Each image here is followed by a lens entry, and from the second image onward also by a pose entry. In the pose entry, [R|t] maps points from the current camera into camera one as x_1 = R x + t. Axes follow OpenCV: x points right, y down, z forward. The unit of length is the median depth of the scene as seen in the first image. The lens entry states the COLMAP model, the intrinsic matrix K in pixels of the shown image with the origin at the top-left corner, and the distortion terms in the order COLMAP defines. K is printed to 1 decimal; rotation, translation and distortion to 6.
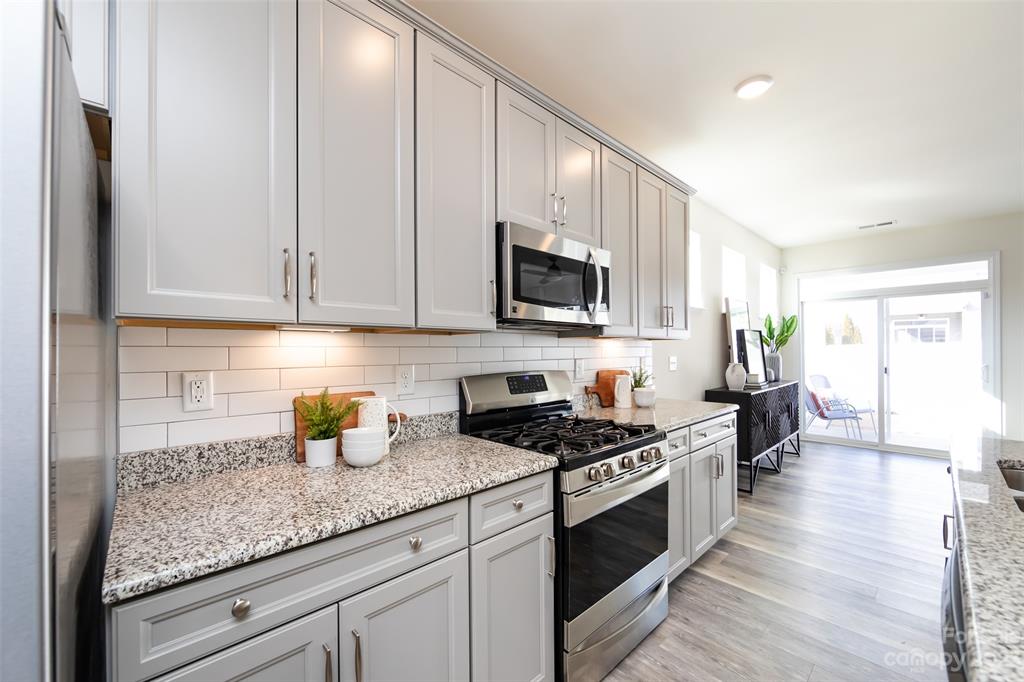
lens RADIAL K [[404.2, 0, 513.4], [0, 404.2, 350.0], [0, 0, 1]] dist [-0.003084, -0.000555]
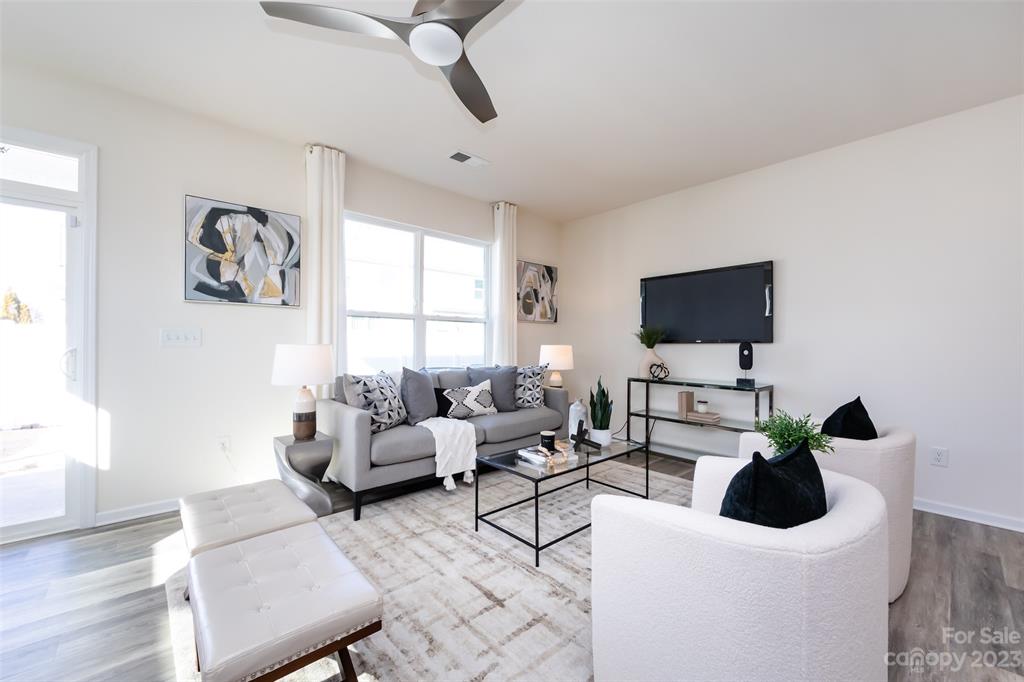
lens RADIAL K [[404.2, 0, 512.9], [0, 404.2, 342.6], [0, 0, 1]] dist [-0.003084, -0.000555]
pose [[0.016229, -0.001936, 0.999866, 1.445278], [-0.011326, 0.999934, 0.002120, 0.048869], [-0.999804, -0.011359, 0.016206, 0.889324]]
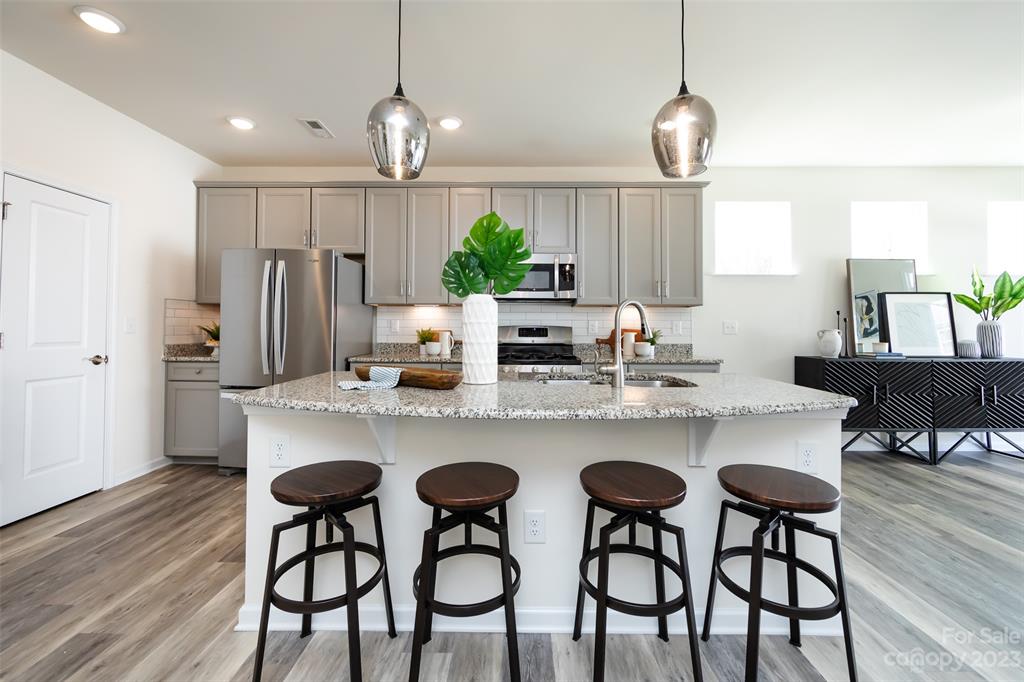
lens RADIAL K [[404.2, 0, 512.2], [0, 404.2, 322.2], [0, 0, 1]] dist [-0.003084, -0.000555]
pose [[0.717182, 0.001771, -0.696884, 1.309414], [-0.007250, 0.999962, -0.004920, 0.050503], [0.696849, 0.008581, 0.717167, -0.398680]]
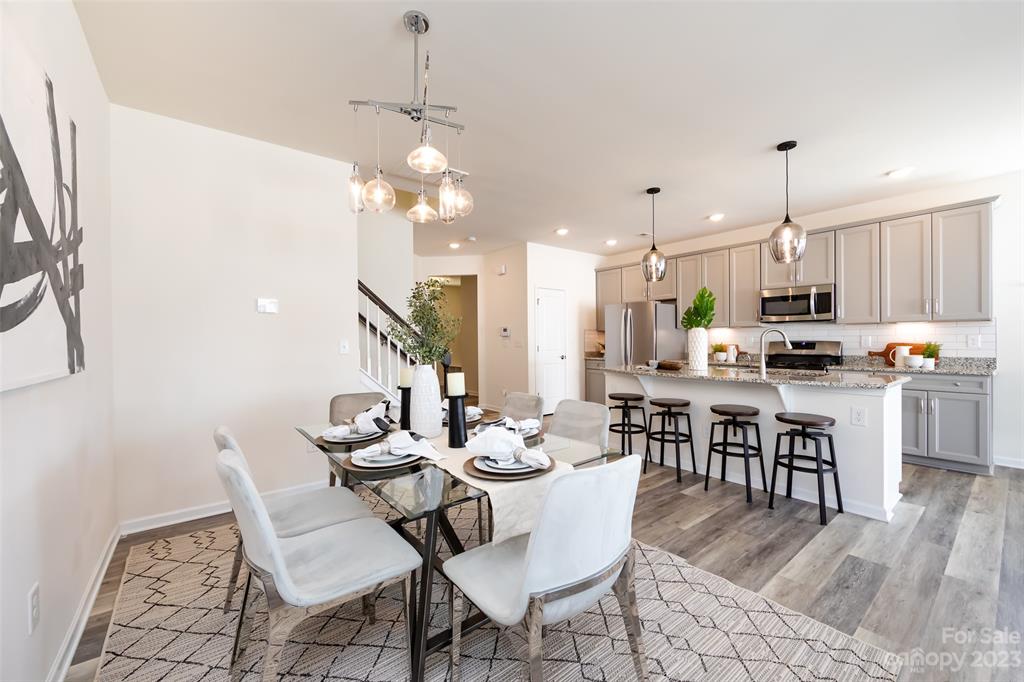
lens RADIAL K [[404.2, 0, 513.8], [0, 404.2, 345.5], [0, 0, 1]] dist [-0.003084, -0.000555]
pose [[-0.092609, 0.019468, -0.995512, 2.689941], [0.009835, 0.999778, 0.018636, 0.022146], [0.995654, -0.008065, -0.092780, -0.490838]]
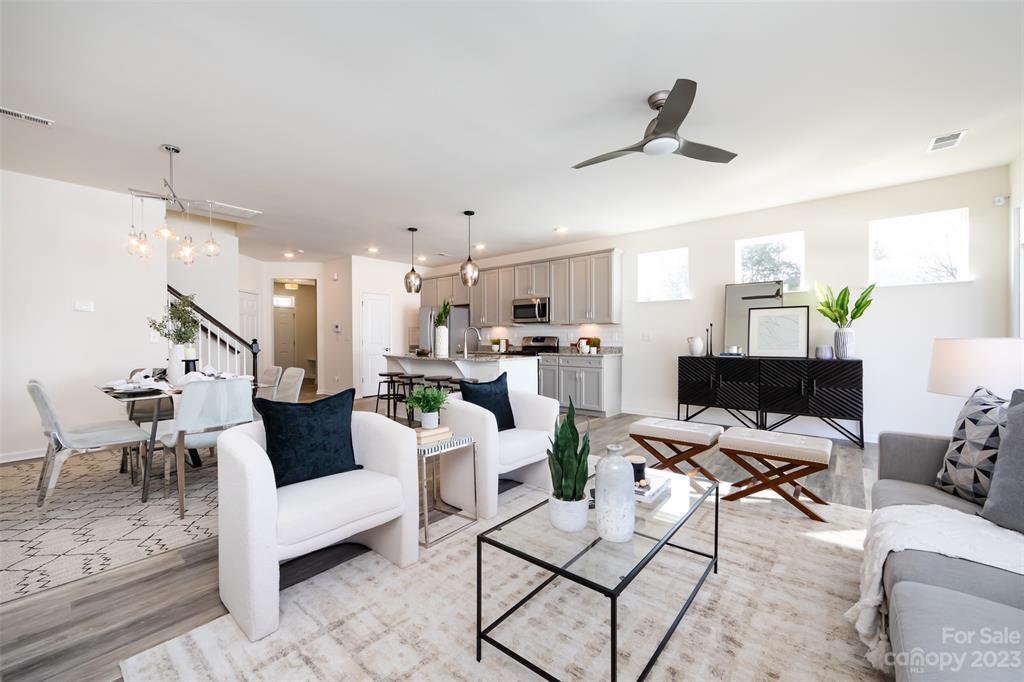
lens RADIAL K [[404.2, 0, 518.7], [0, 404.2, 341.2], [0, 0, 1]] dist [-0.003084, -0.000555]
pose [[0.121433, 0.013061, -0.992514, 3.574304], [0.004193, 0.999898, 0.013672, 0.052003], [0.992591, -0.005822, 0.121365, 0.445447]]
